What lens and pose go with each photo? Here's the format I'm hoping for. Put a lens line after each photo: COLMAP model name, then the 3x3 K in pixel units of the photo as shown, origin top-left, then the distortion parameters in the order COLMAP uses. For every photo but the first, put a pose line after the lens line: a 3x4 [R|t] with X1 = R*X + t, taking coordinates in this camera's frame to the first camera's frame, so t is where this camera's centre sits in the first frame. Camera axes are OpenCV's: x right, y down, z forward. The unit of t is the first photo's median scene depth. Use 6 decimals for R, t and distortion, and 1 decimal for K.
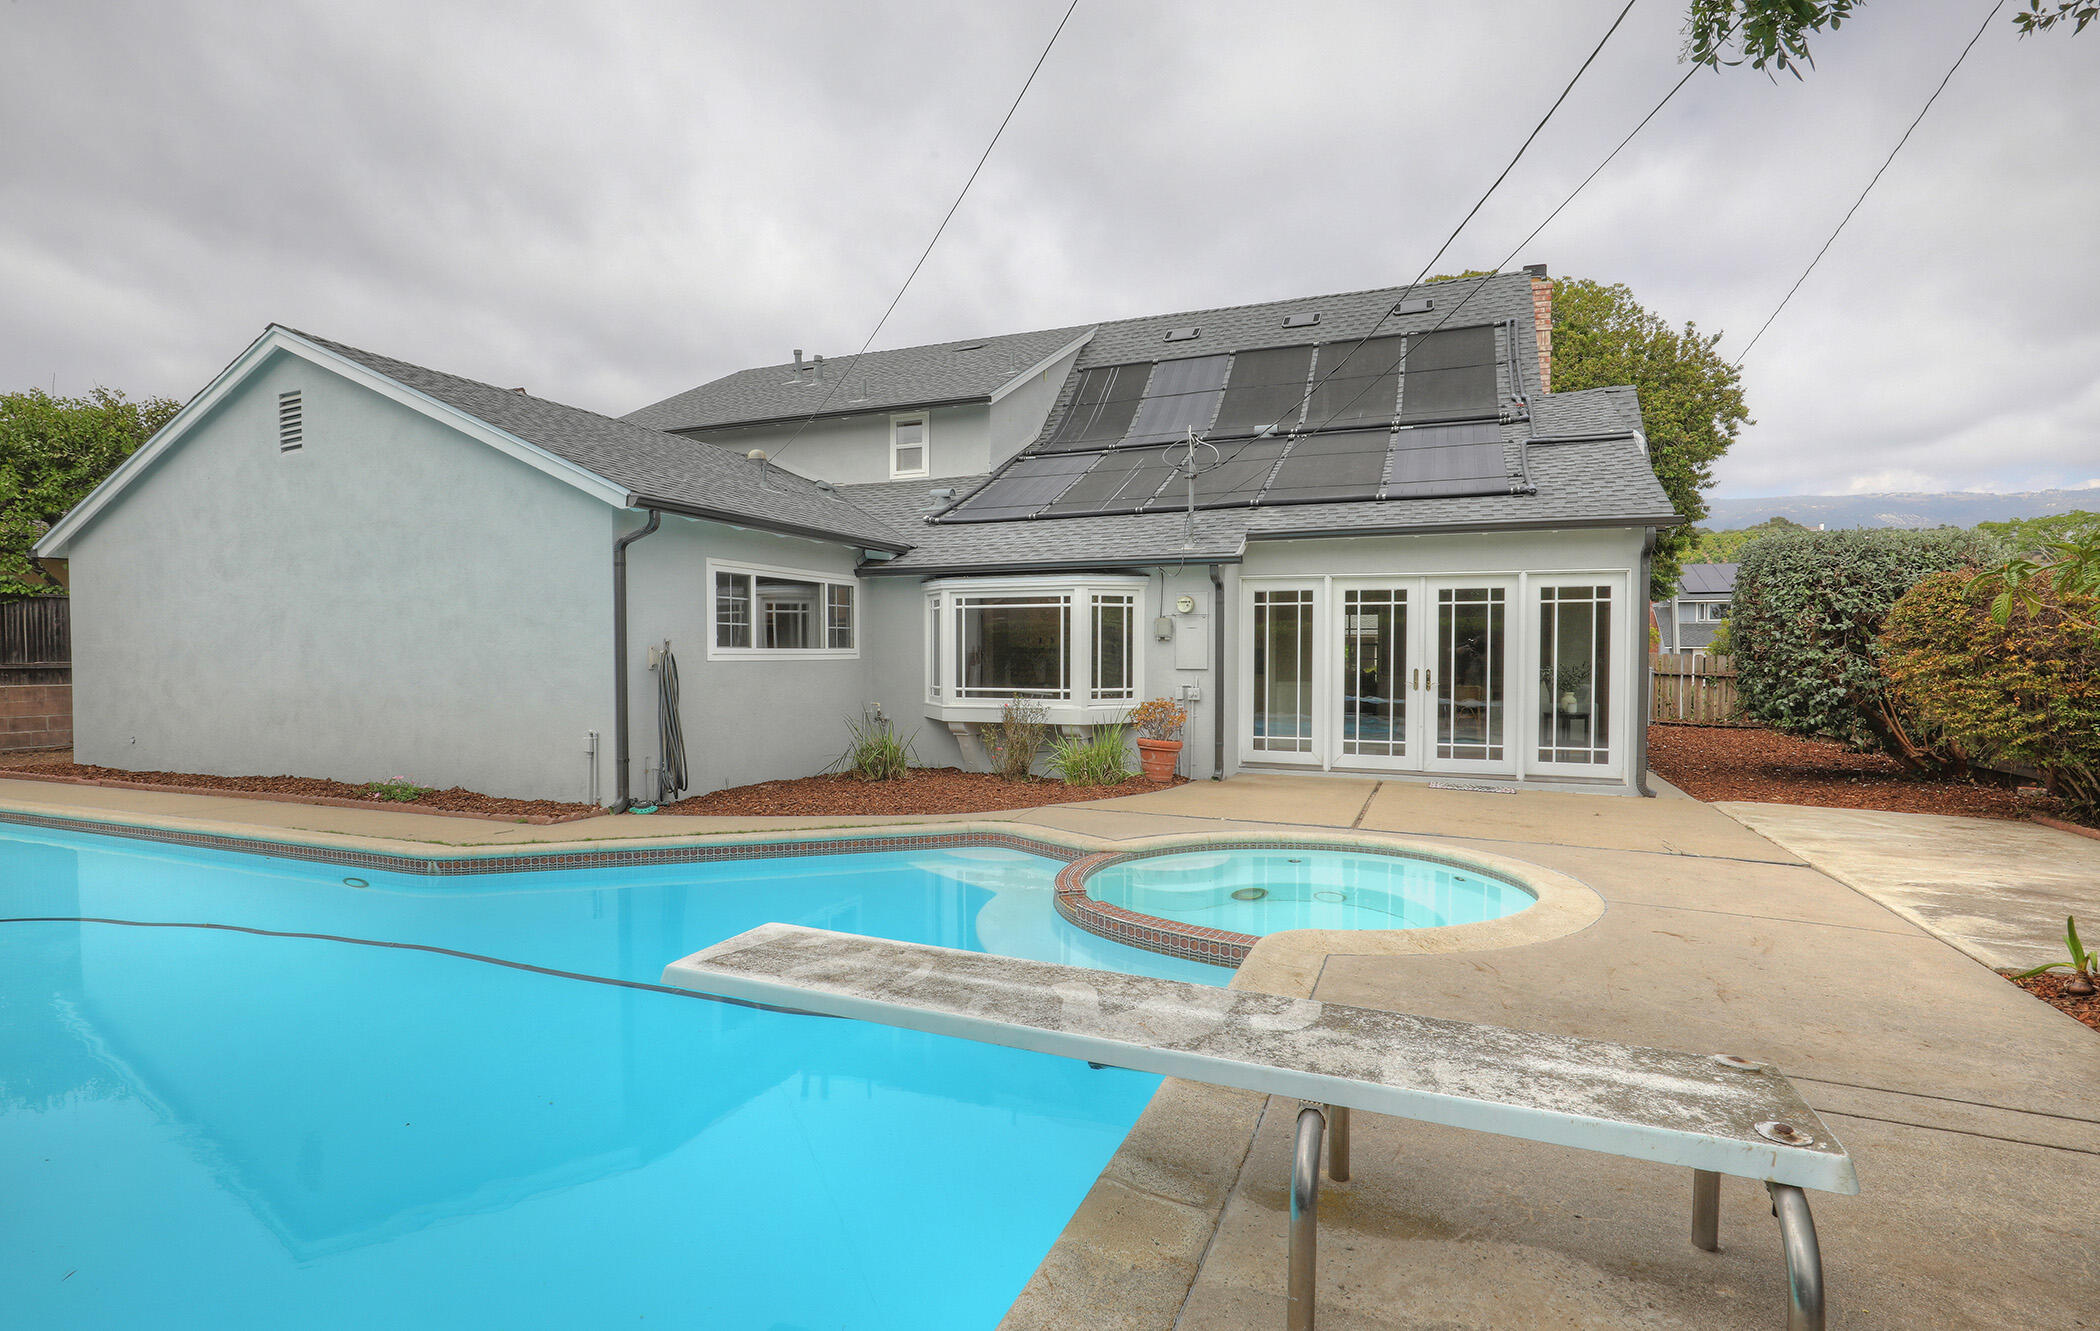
lens RADIAL K [[1035.0, 0, 1050.0], [0, 1035.0, 665.5], [0, 0, 1]] dist [-0.019347, -0.023483]
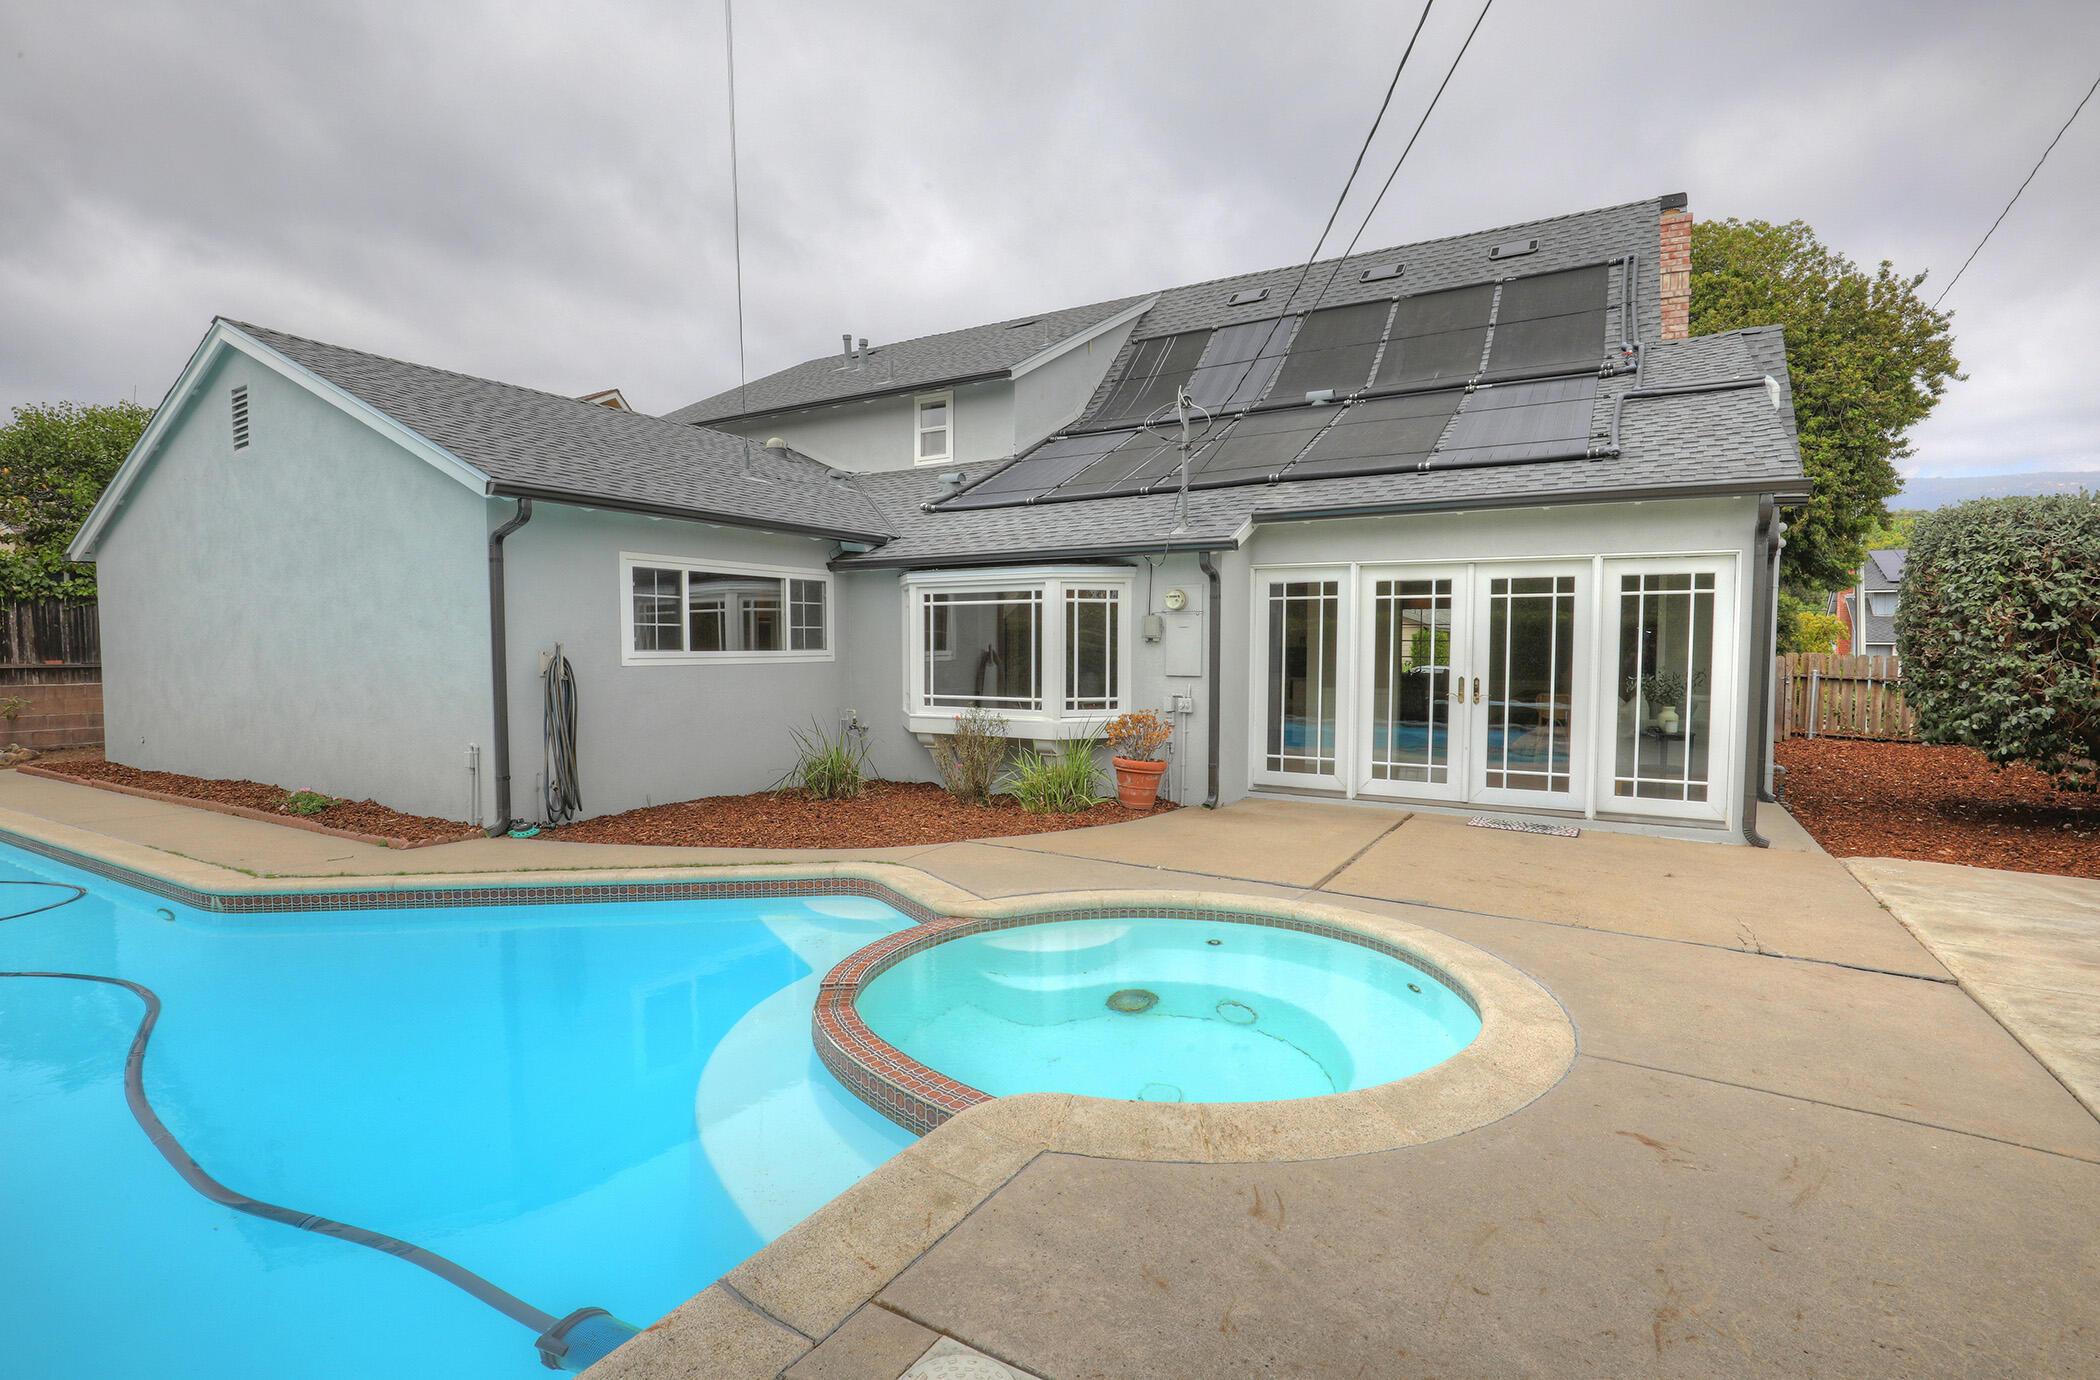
lens RADIAL K [[1011.5, 0, 1050.0], [0, 1011.5, 690.0], [0, 0, 1]] dist [-0.030893, 0.000910]
pose [[0.988290, 0.007348, -0.152412, 0.154675], [-0.002476, 0.999480, 0.032134, -0.011298], [0.152569, -0.031381, 0.987795, 0.164903]]
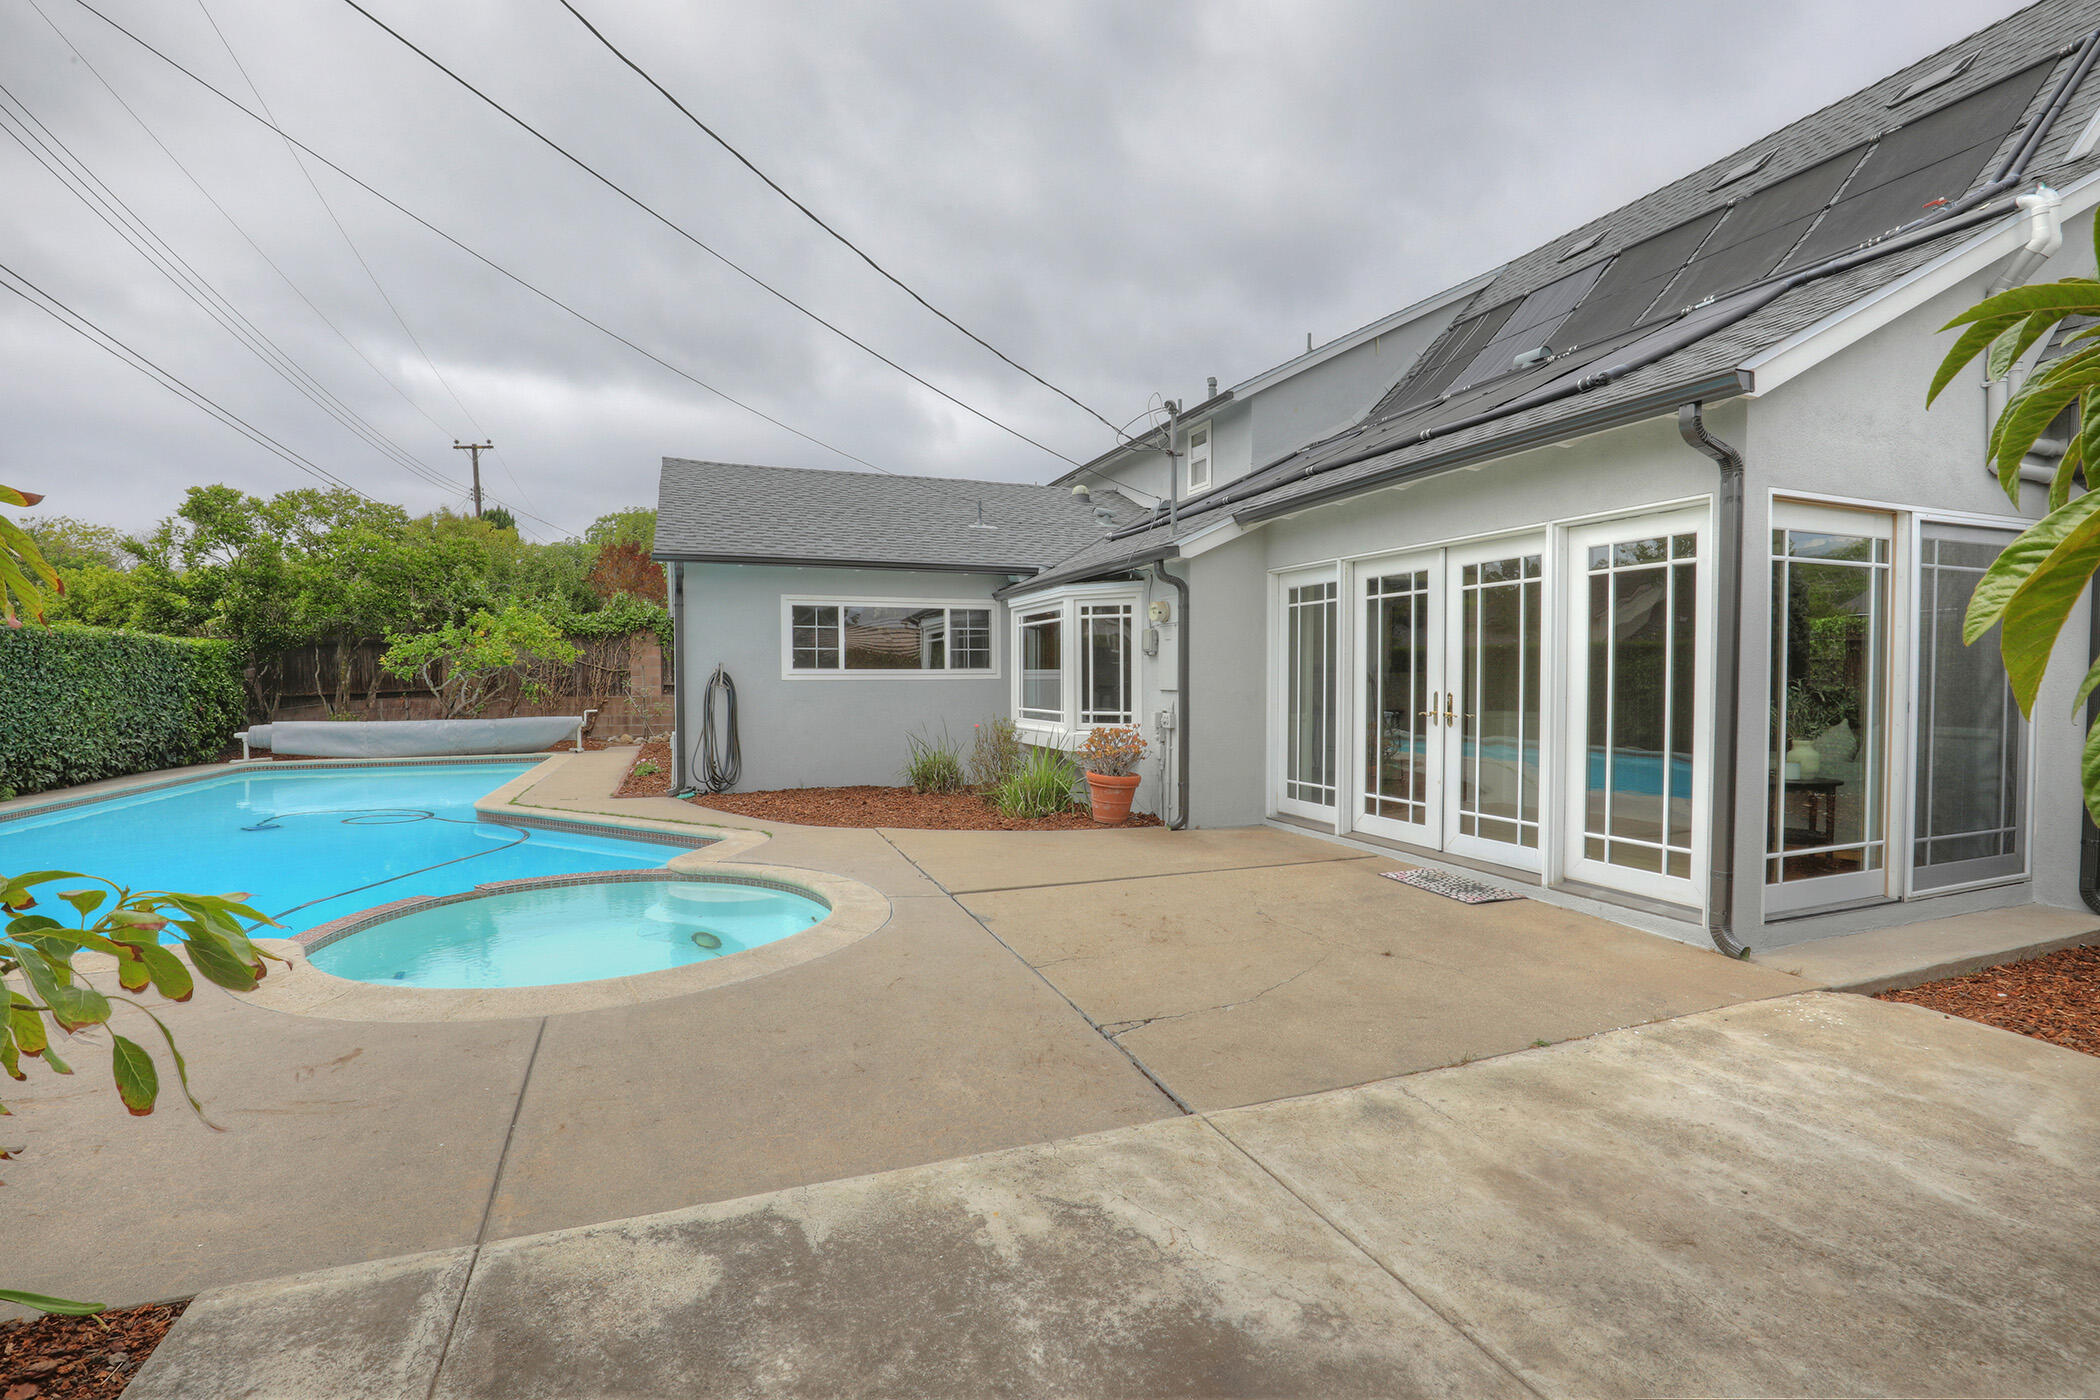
lens RADIAL K [[972.0, 0, 1050.0], [0, 972.0, 700.0], [0, 0, 1]] dist [-0.030656, -0.000014]
pose [[0.679189, 0.013912, -0.733832, 0.634781], [-0.006711, 0.999896, 0.012745, 0.002145], [0.733933, -0.003731, 0.679212, 0.409247]]
